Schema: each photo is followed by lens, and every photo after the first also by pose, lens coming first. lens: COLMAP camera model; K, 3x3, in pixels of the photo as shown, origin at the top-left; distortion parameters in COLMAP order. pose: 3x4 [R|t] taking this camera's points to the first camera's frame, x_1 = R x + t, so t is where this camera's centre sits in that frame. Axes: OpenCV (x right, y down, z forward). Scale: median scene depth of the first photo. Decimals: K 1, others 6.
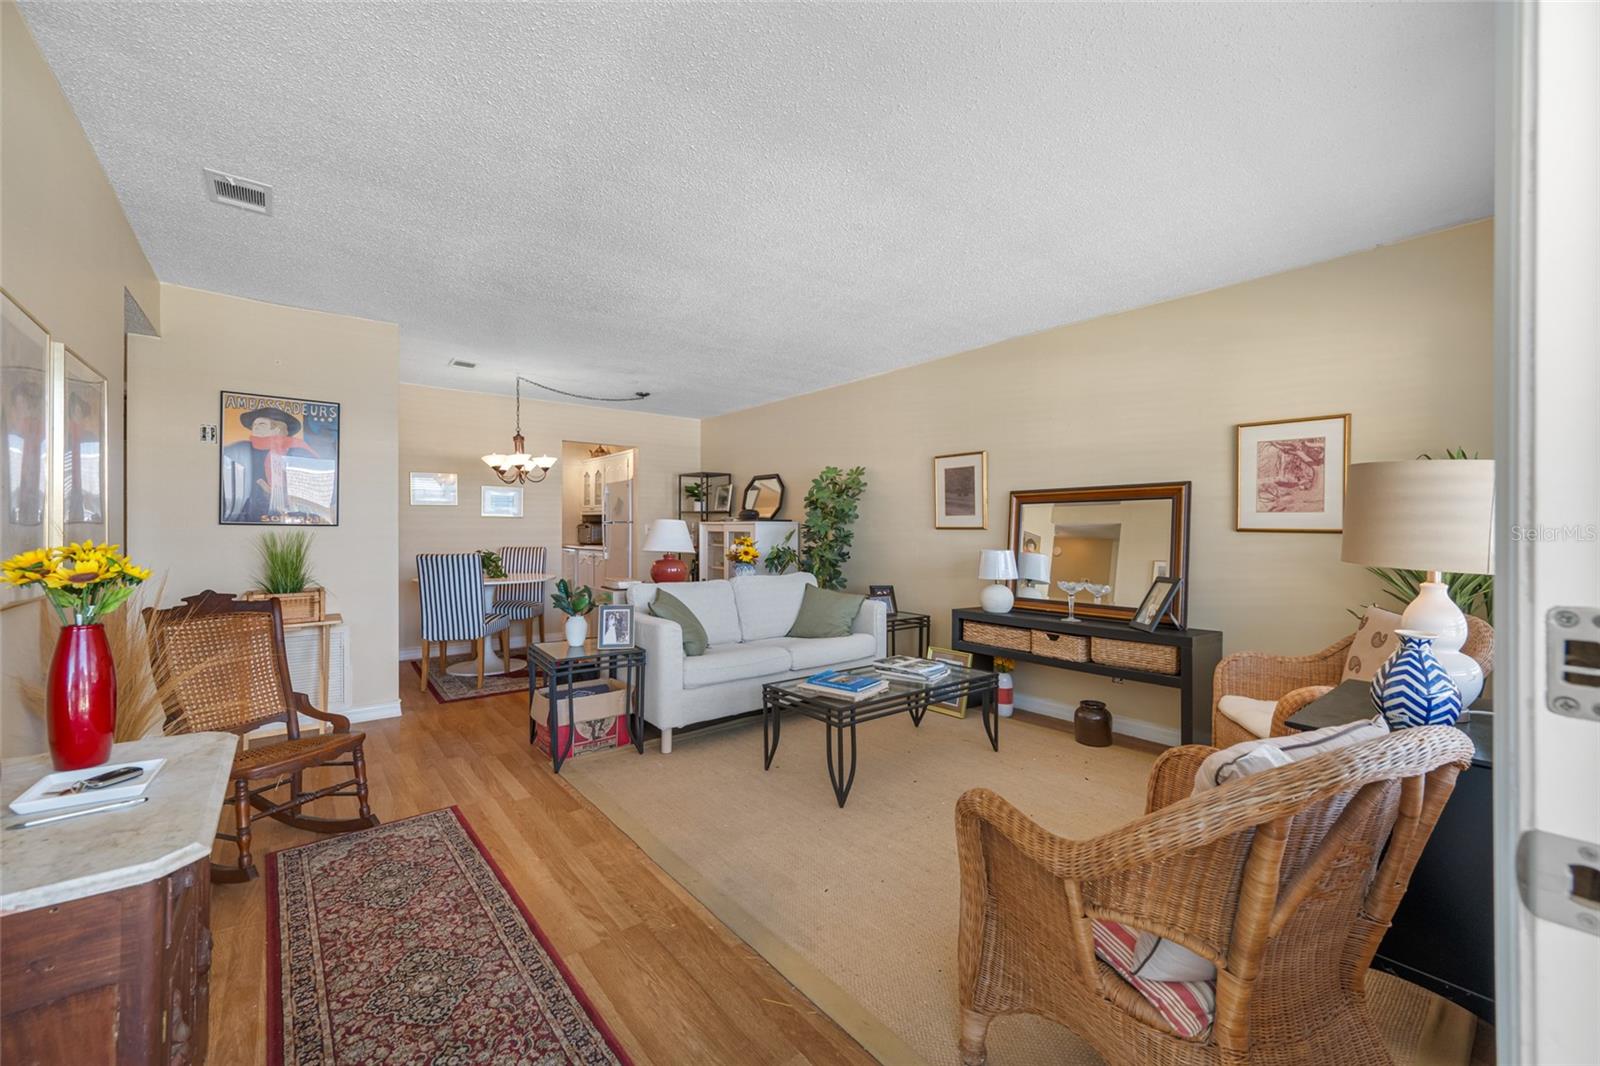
lens RADIAL K [[637.8, 0, 809.2], [0, 637.8, 533.3], [0, 0, 1]] dist [-0.004369, 0.000355]
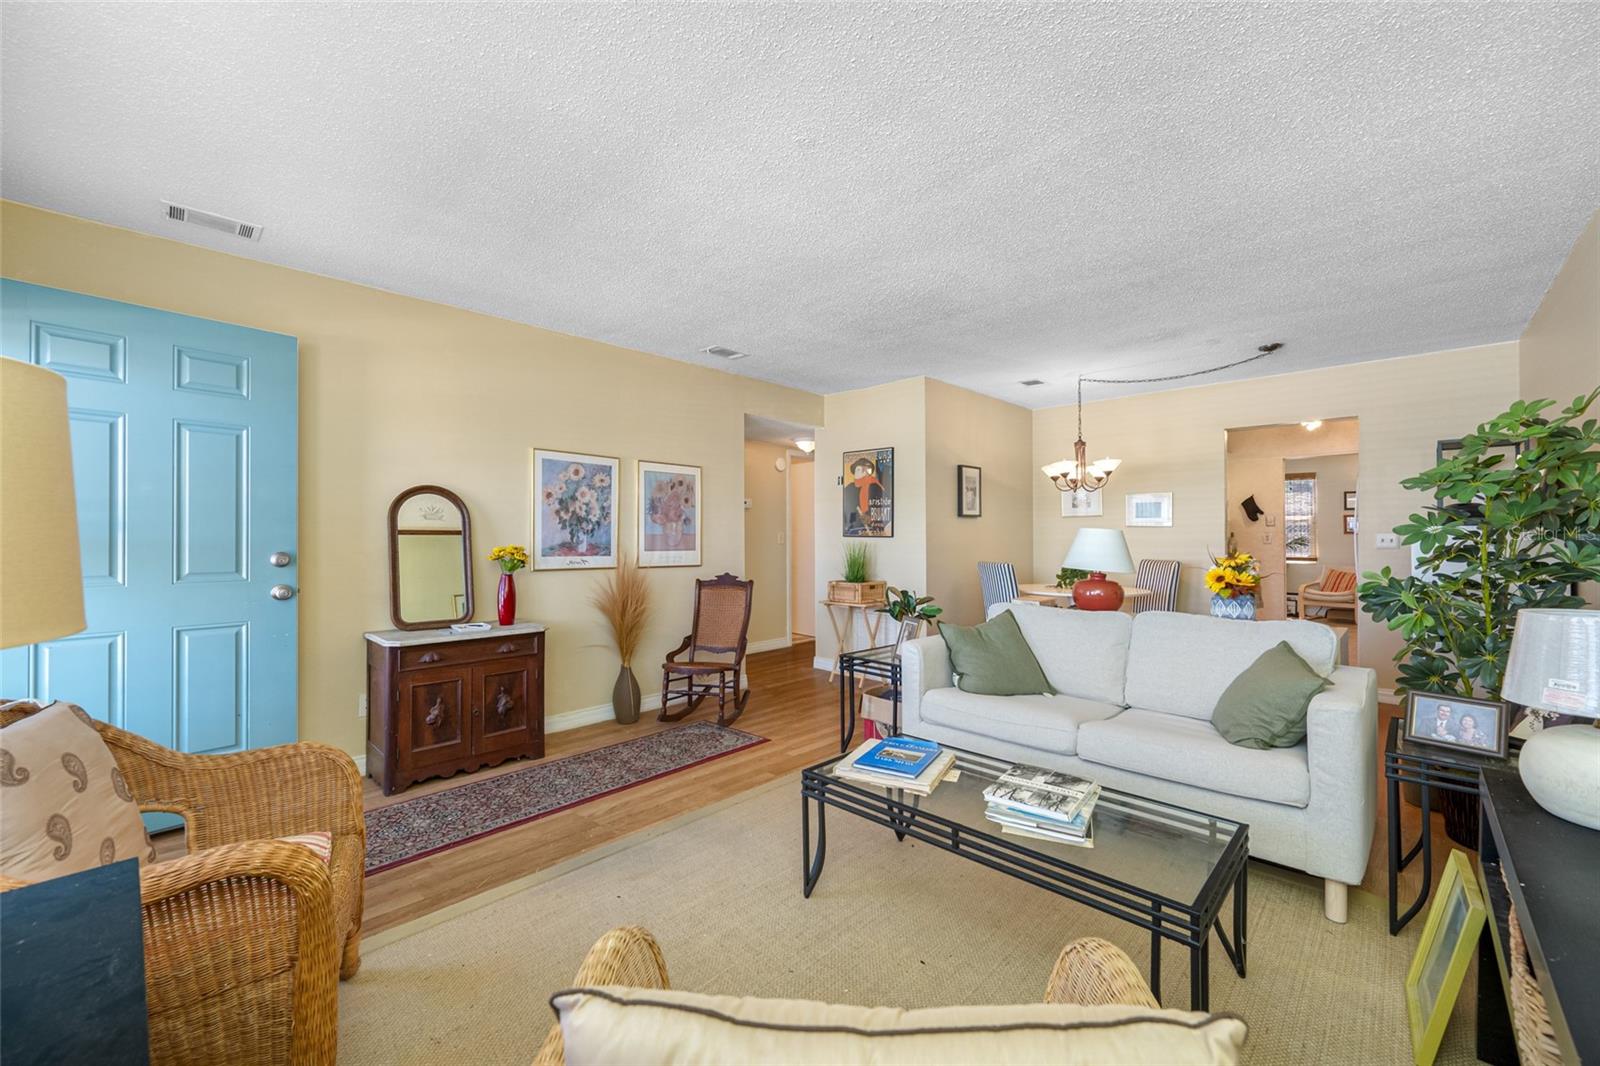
lens RADIAL K [[637.8, 0, 796.8], [0, 637.8, 534.5], [0, 0, 1]] dist [-0.004369, 0.000355]
pose [[0.121455, -0.006961, -0.992573, 0.602600], [-0.007874, 0.999937, -0.007976, -0.004617], [0.992566, 0.008784, 0.121392, 0.648981]]
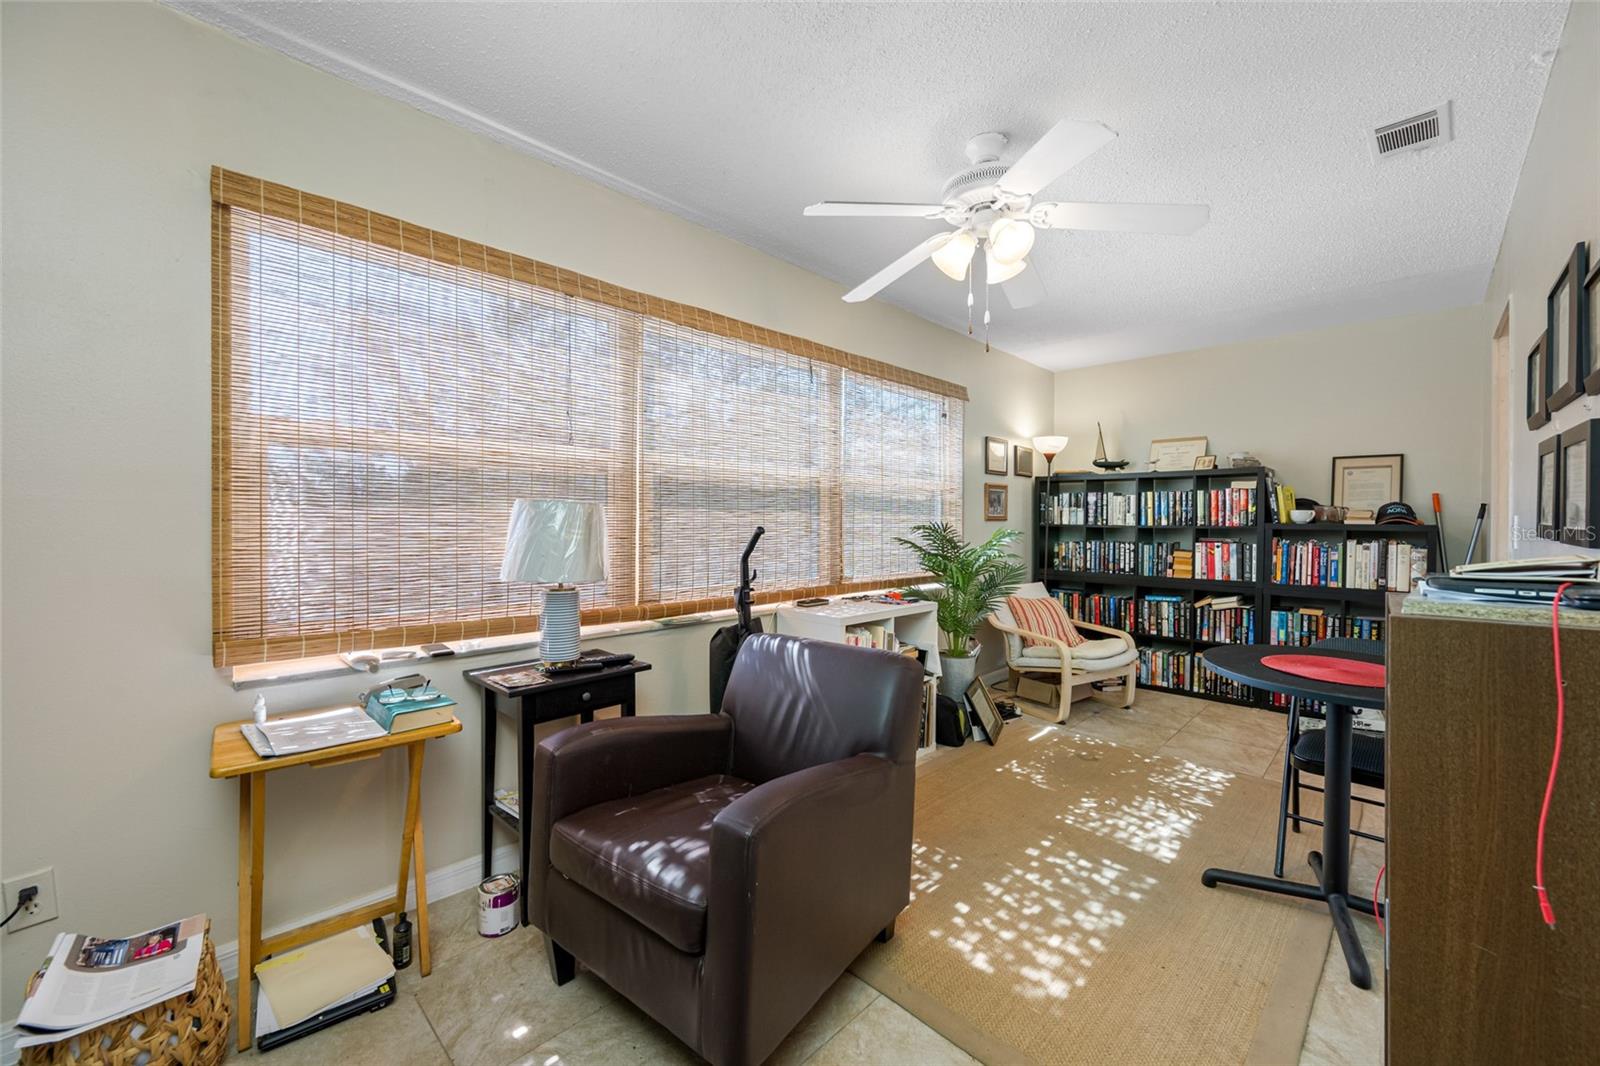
lens RADIAL K [[637.8, 0, 800.8], [0, 637.8, 522.6], [0, 0, 1]] dist [-0.004369, 0.000355]
pose [[0.993247, 0.003272, 0.115970, -2.074737], [-0.002103, 0.999946, -0.010203, -0.026465], [-0.115997, 0.009890, 0.993200, 1.861870]]
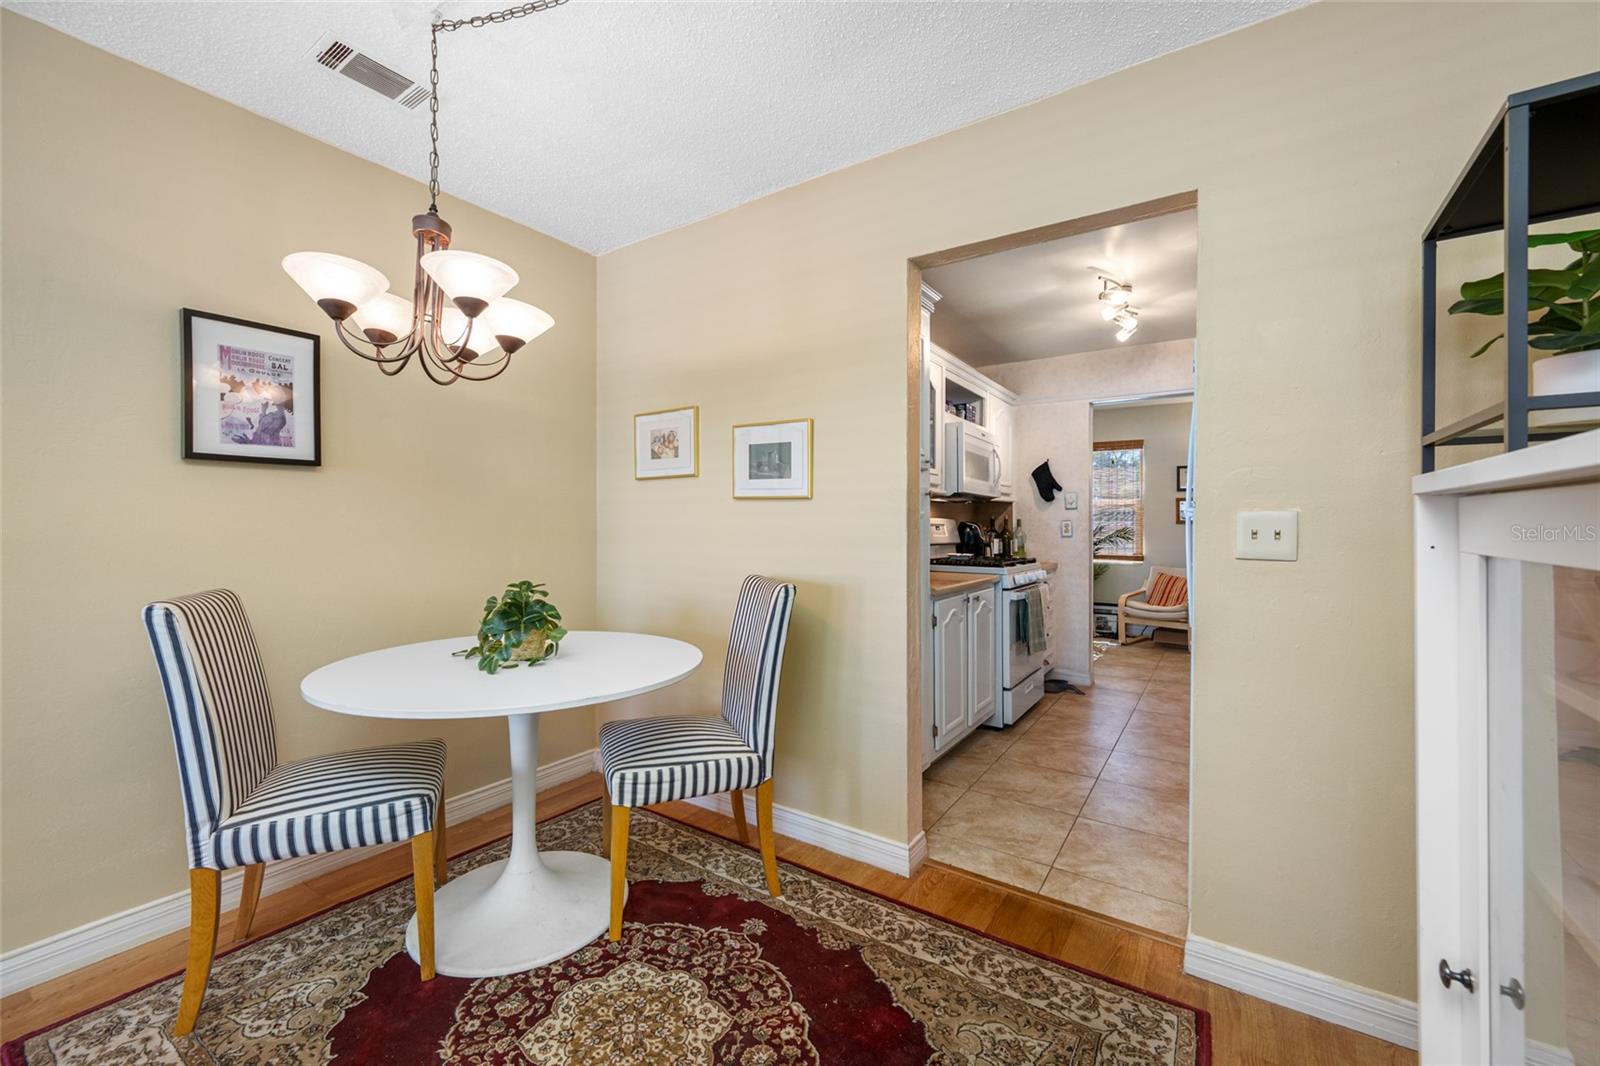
lens RADIAL K [[637.8, 0, 803.7], [0, 637.8, 527.7], [0, 0, 1]] dist [-0.004369, 0.000355]
pose [[0.291200, 0.002687, -0.956658, -0.158704], [-0.016571, 0.999860, -0.002235, -0.011138], [0.956519, 0.016503, 0.291204, 1.509428]]
